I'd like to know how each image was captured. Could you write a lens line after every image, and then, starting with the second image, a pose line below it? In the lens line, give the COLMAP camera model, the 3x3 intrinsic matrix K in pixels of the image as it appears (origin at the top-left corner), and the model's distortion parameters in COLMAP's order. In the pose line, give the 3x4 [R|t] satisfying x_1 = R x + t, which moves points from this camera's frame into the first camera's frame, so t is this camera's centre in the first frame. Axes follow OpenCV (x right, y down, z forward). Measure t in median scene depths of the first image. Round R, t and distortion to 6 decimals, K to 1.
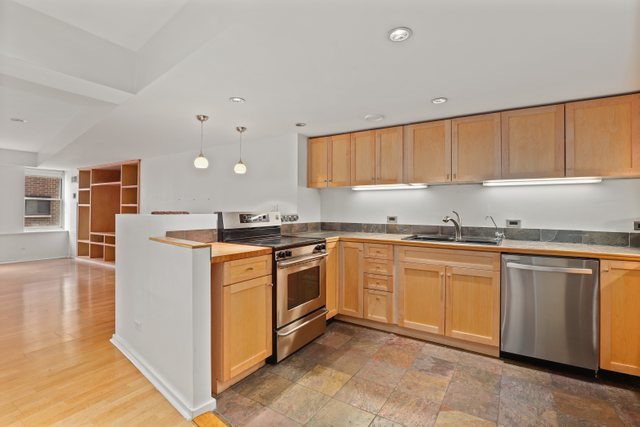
lens RADIAL K [[310.1, 0, 323.0], [0, 310.1, 210.3], [0, 0, 1]] dist [-0.031216, 0.013628]
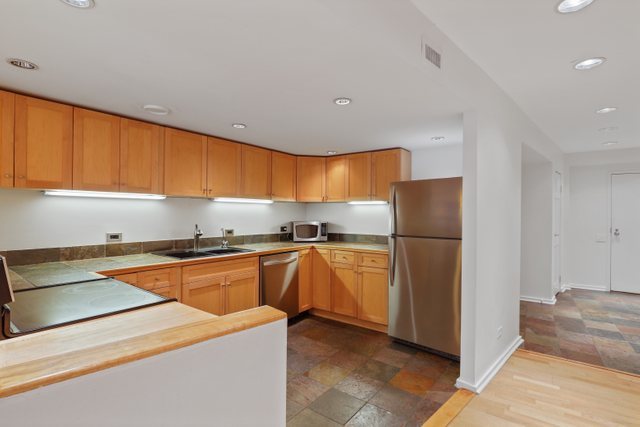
lens RADIAL K [[310.1, 0, 323.0], [0, 310.1, 210.3], [0, 0, 1]] dist [-0.031216, 0.013628]
pose [[0.067559, 0.001336, 0.997714, -0.623234], [-0.003305, 0.999994, -0.001115, -0.048010], [-0.997710, -0.003222, 0.067563, 0.551361]]
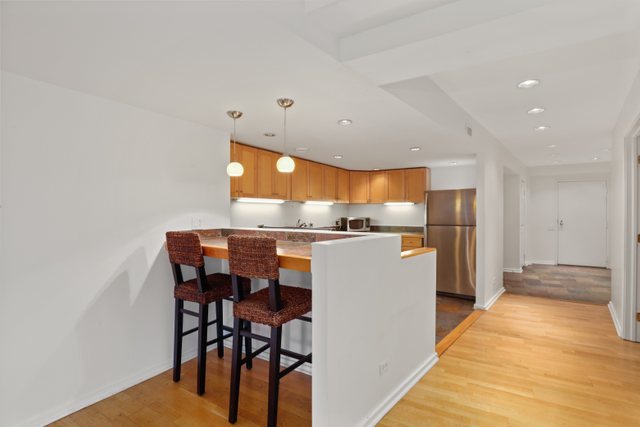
lens RADIAL K [[310.1, 0, 323.0], [0, 310.1, 210.3], [0, 0, 1]] dist [-0.031216, 0.013628]
pose [[-0.024097, -0.001679, 0.999708, -1.223860], [0.005301, 0.999984, 0.001807, -0.048216], [-0.999696, 0.005343, -0.024088, 1.001916]]
